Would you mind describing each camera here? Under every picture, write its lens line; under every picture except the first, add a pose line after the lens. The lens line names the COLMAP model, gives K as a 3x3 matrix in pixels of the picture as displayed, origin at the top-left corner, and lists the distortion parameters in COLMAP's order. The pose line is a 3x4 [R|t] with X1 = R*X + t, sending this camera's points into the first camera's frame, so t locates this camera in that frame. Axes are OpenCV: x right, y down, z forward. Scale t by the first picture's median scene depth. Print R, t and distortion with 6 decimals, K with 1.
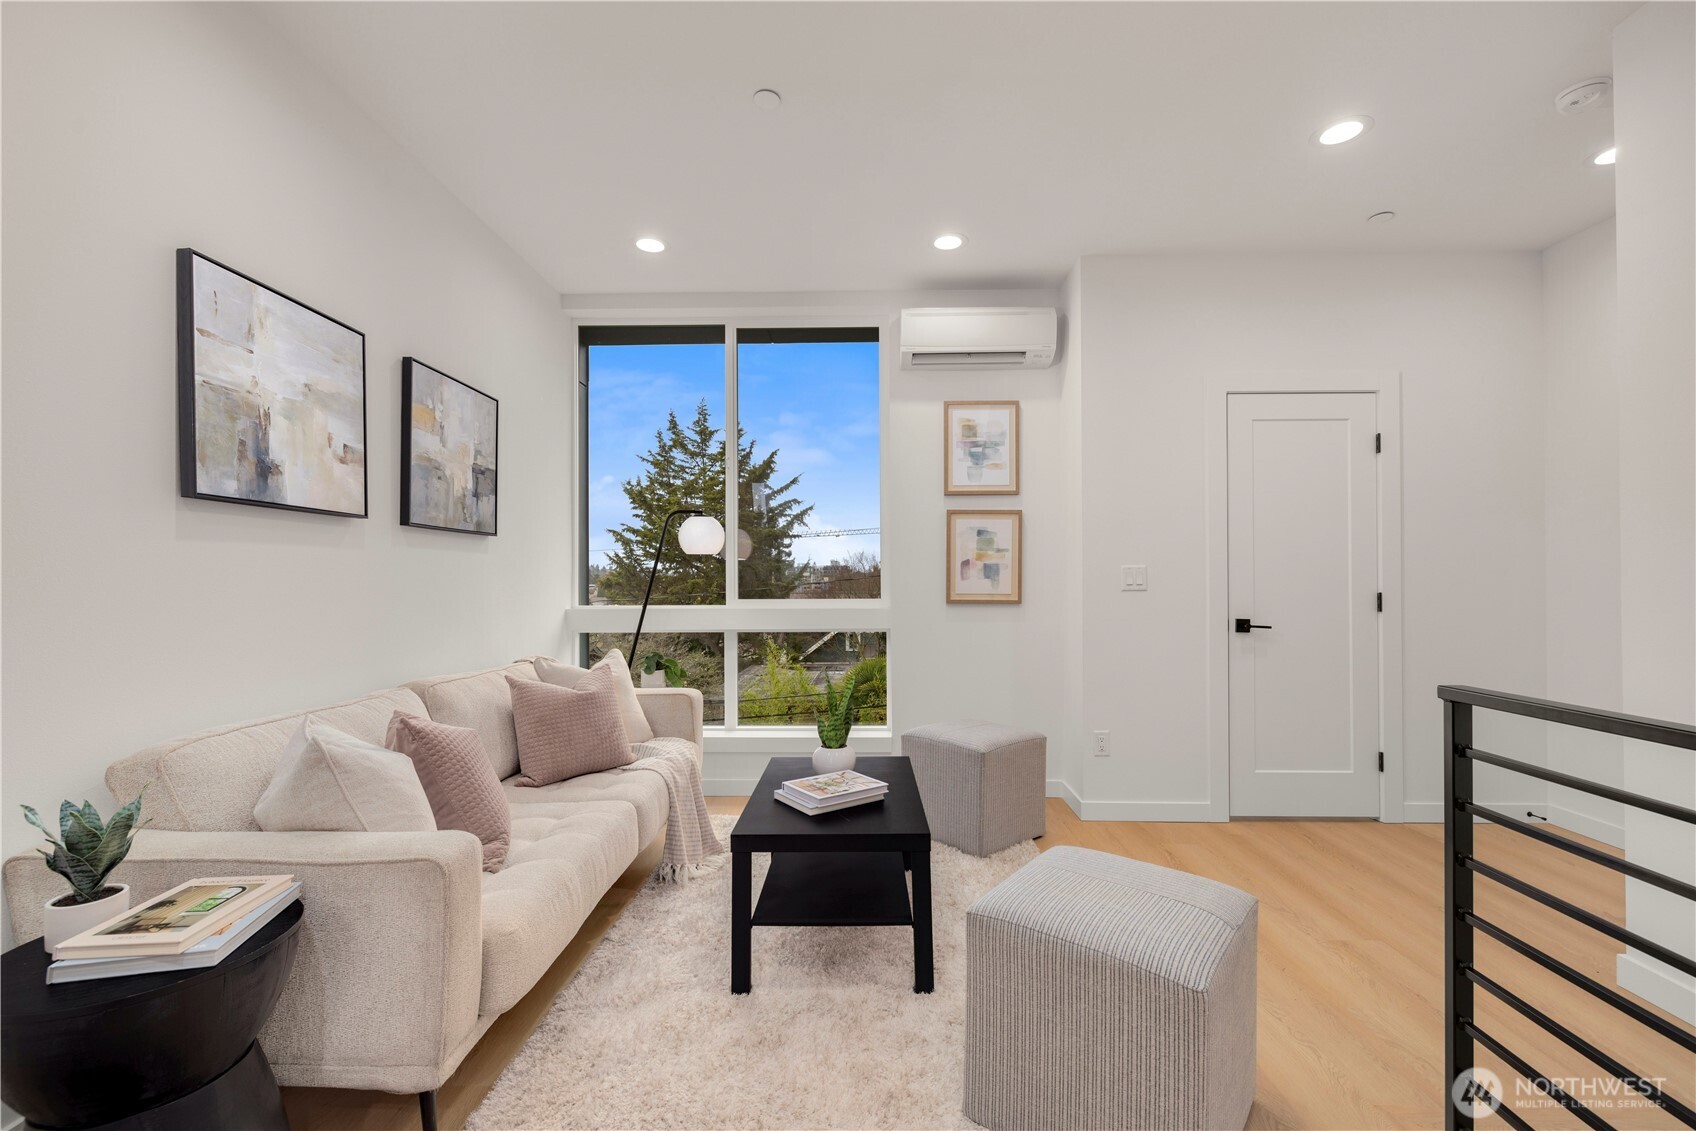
lens RADIAL K [[715.6, 0, 867.0], [0, 715.6, 576.9], [0, 0, 1]] dist [-0.003087, 0.002139]
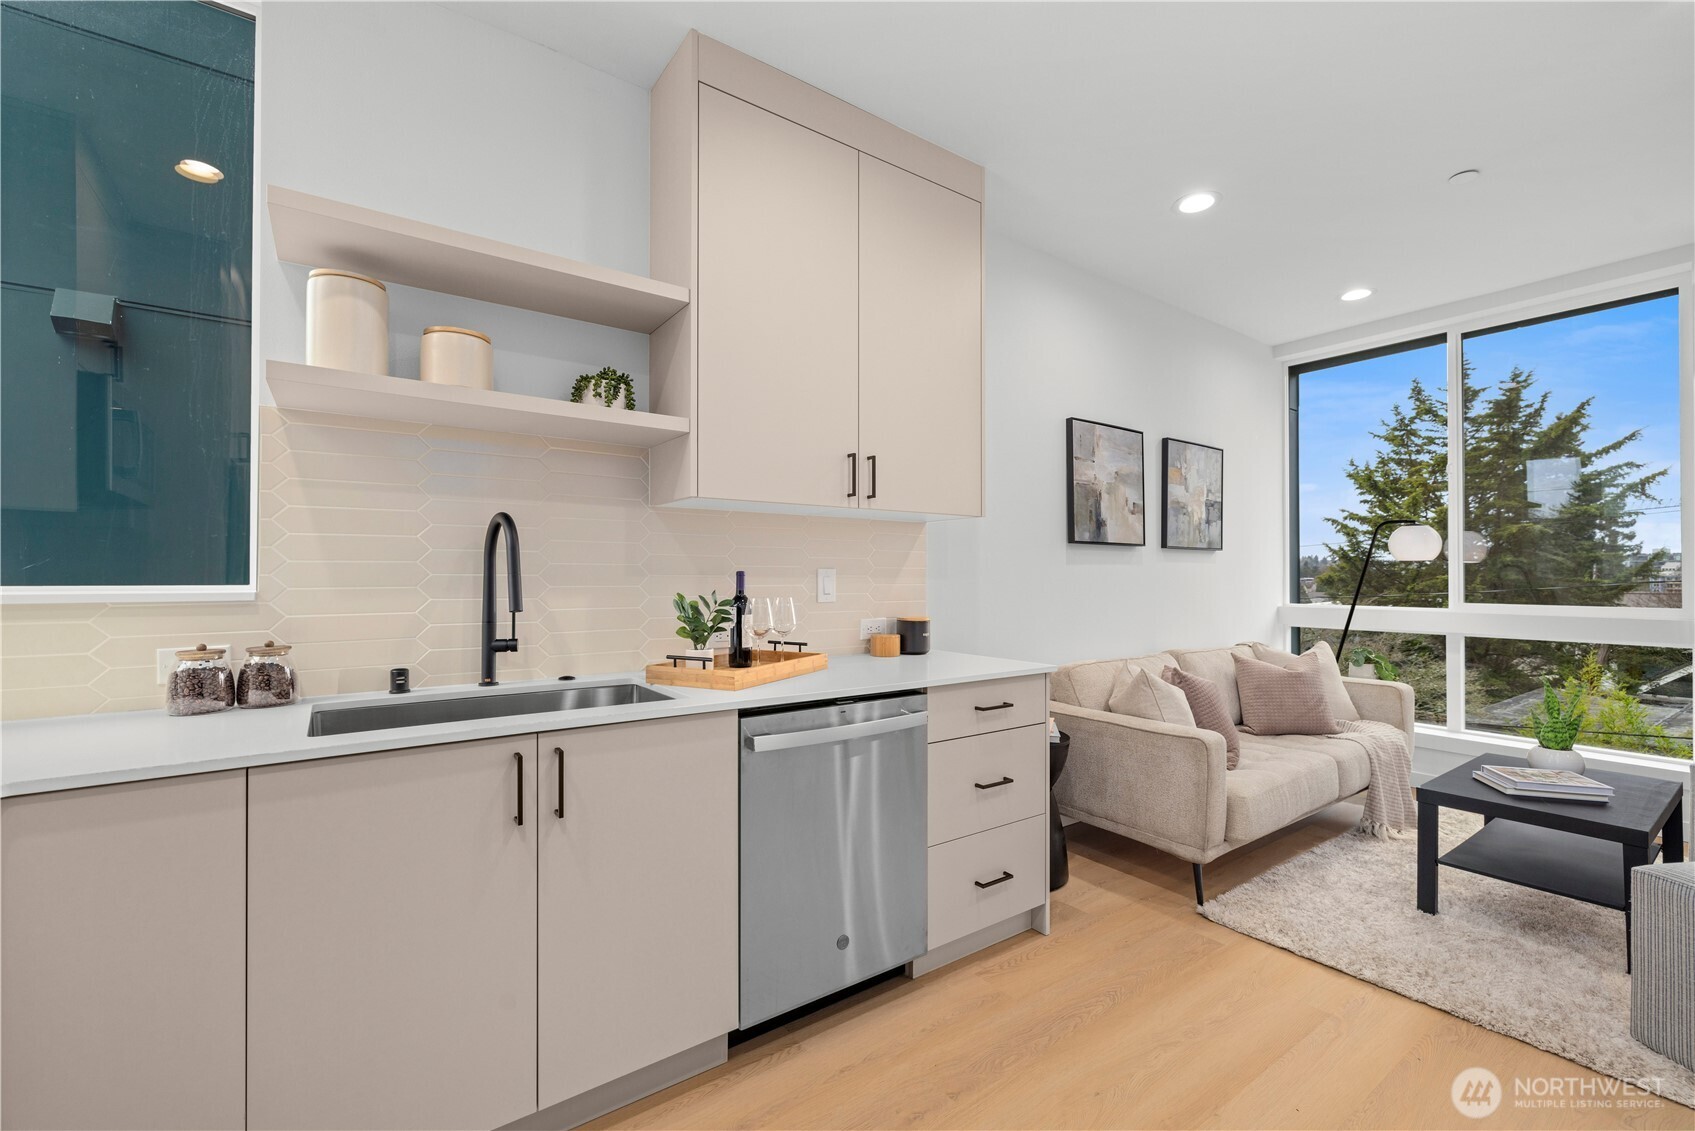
lens RADIAL K [[715.2, 0, 838.9], [0, 715.2, 570.3], [0, 0, 1]] dist [-0.003087, 0.002139]
pose [[0.581569, -0.002412, -0.813494, 0.160623], [0.002404, 0.999996, -0.001246, -0.019984], [0.813494, -0.001231, 0.581572, -0.378845]]
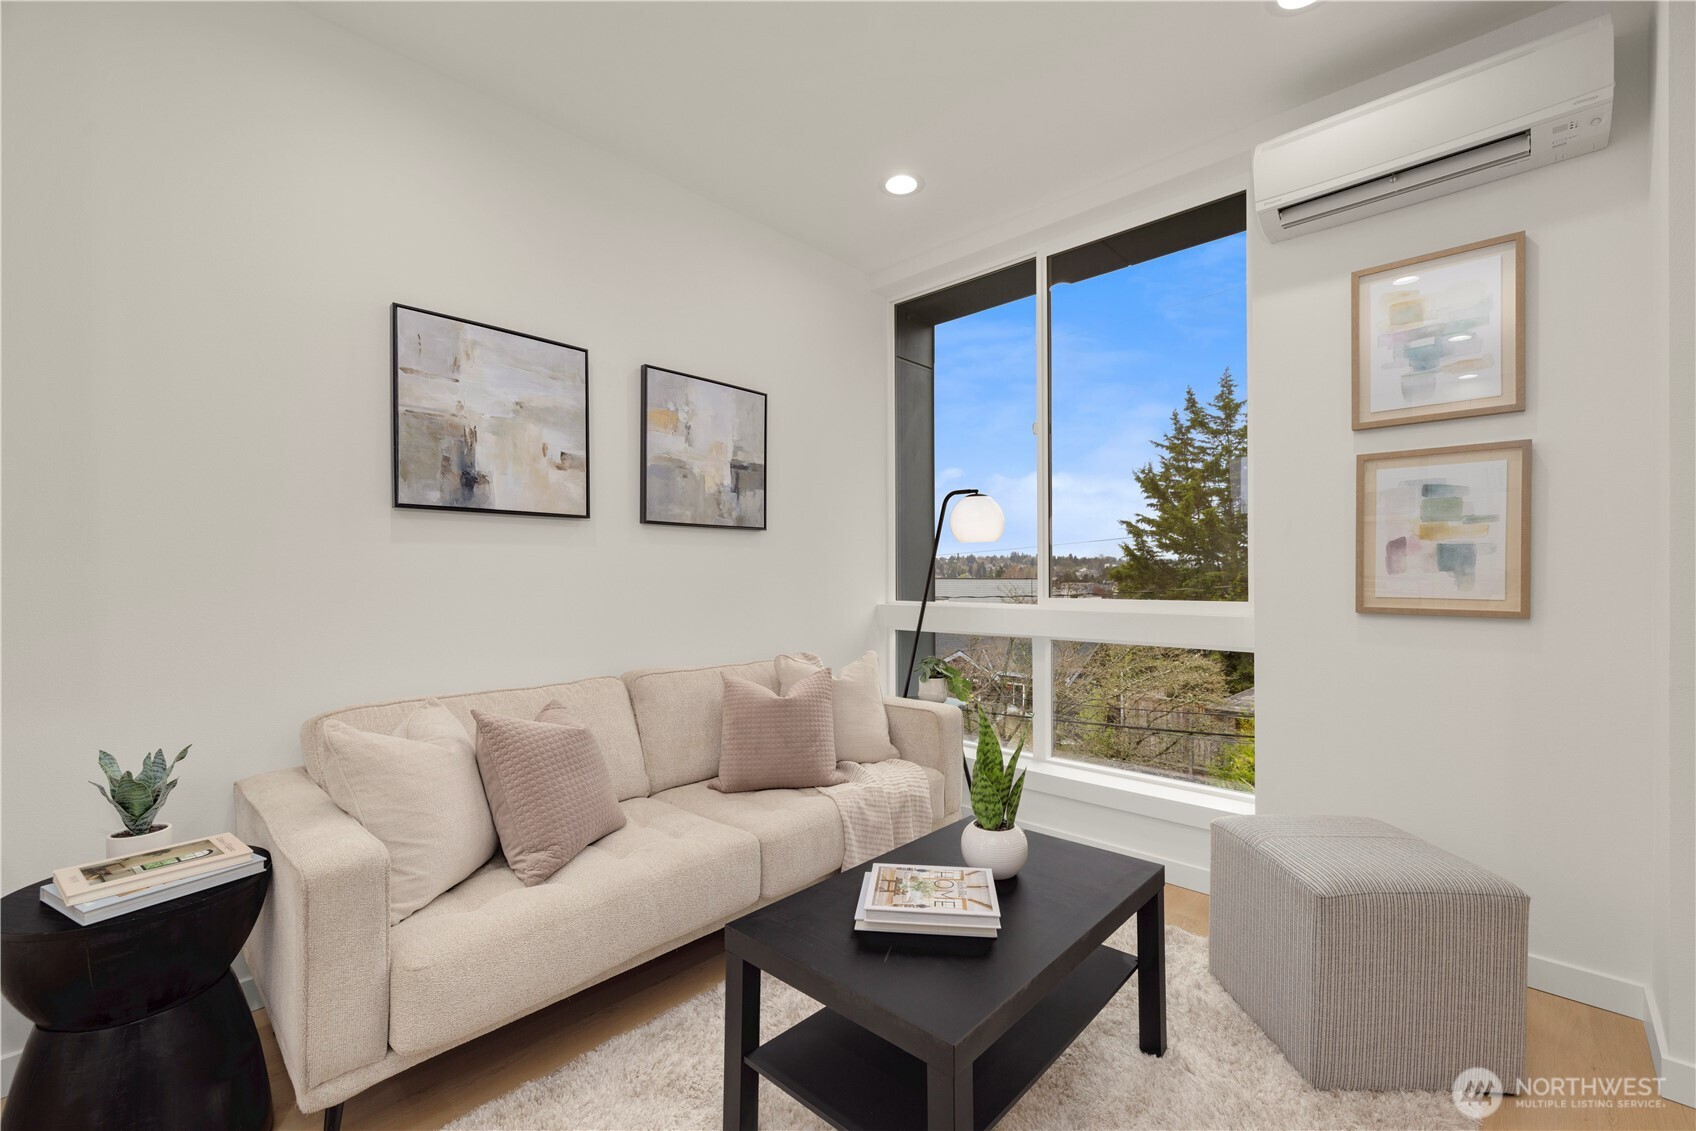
lens RADIAL K [[715.6, 0, 856.7], [0, 715.6, 574.0], [0, 0, 1]] dist [-0.003087, 0.002139]
pose [[0.739142, -0.001121, -0.673548, 0.253915], [0.004798, 0.999982, 0.003601, 0.000783], [0.673532, -0.005893, 0.739135, 0.352265]]
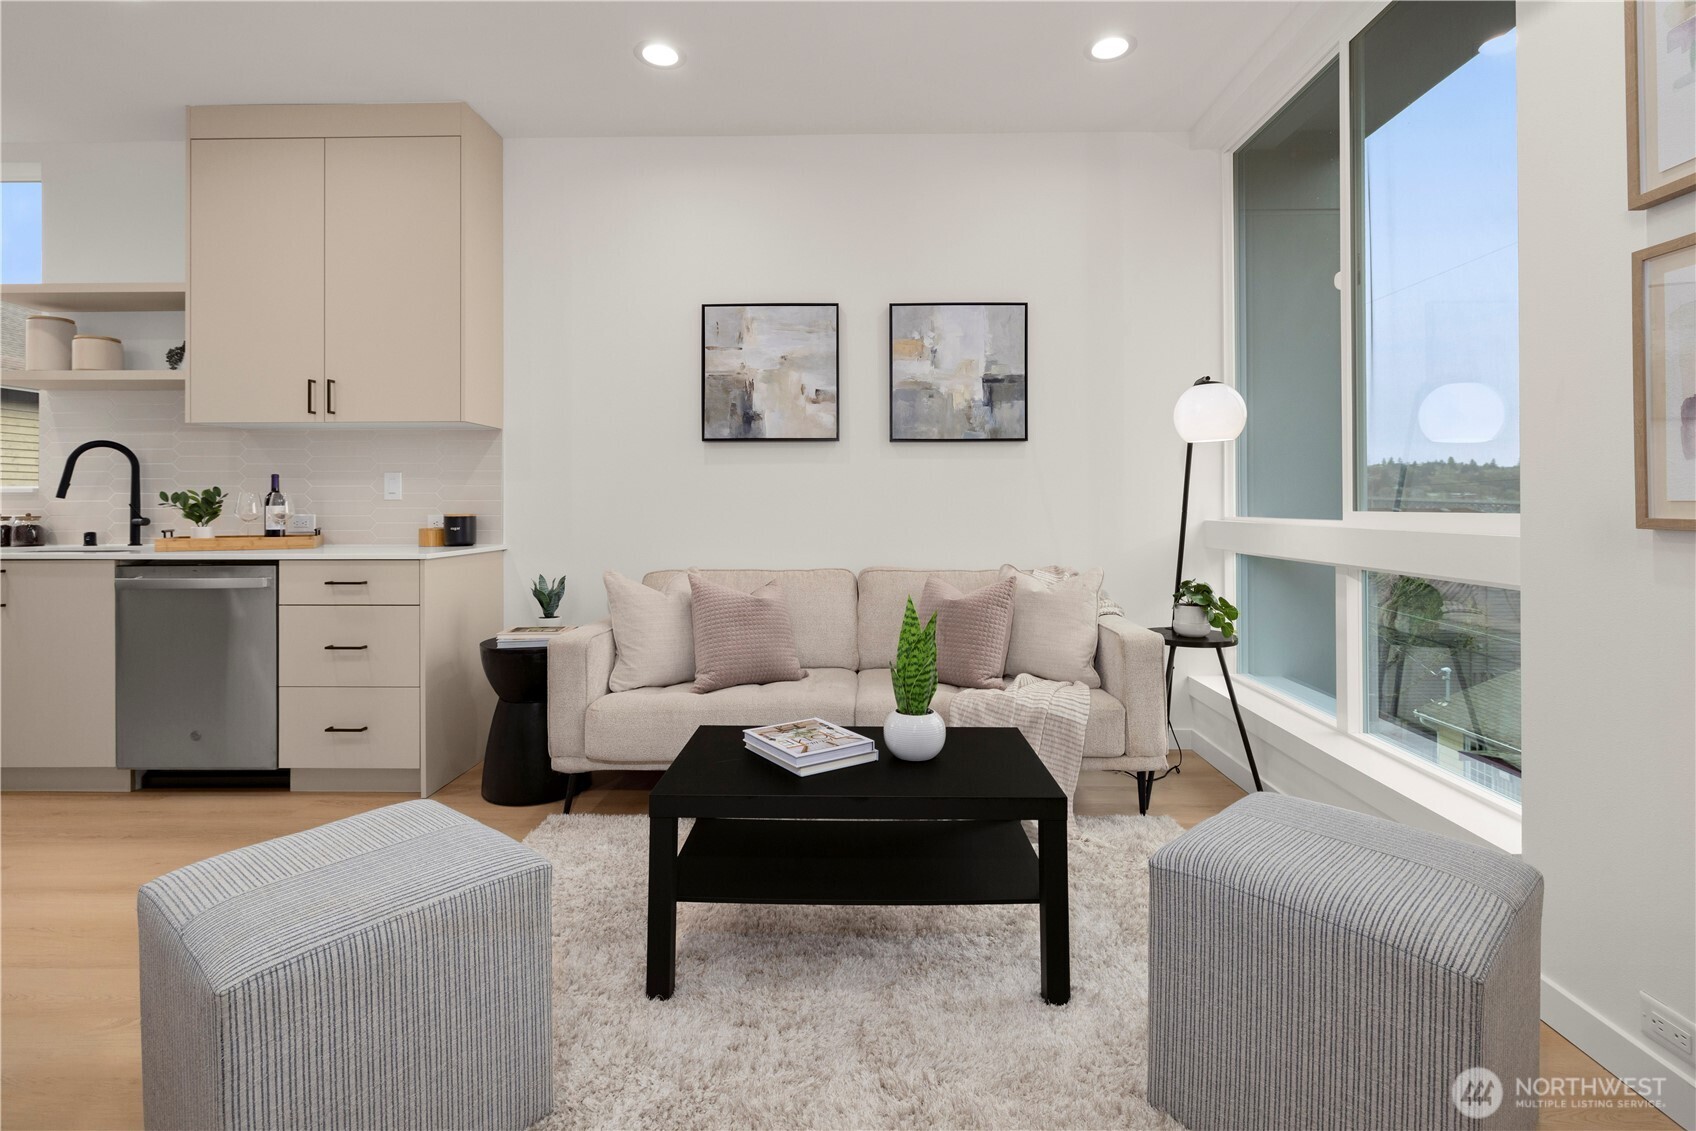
lens RADIAL K [[811.0, 0, 855.4], [0, 811.0, 502.1], [0, 0, 1]] dist [-0.008630, -0.000521]
pose [[-0.014824, -0.000478, -0.999890, 0.619323], [0.009304, 0.999957, -0.000616, 0.026722], [0.999847, -0.009312, -0.014819, 0.792468]]
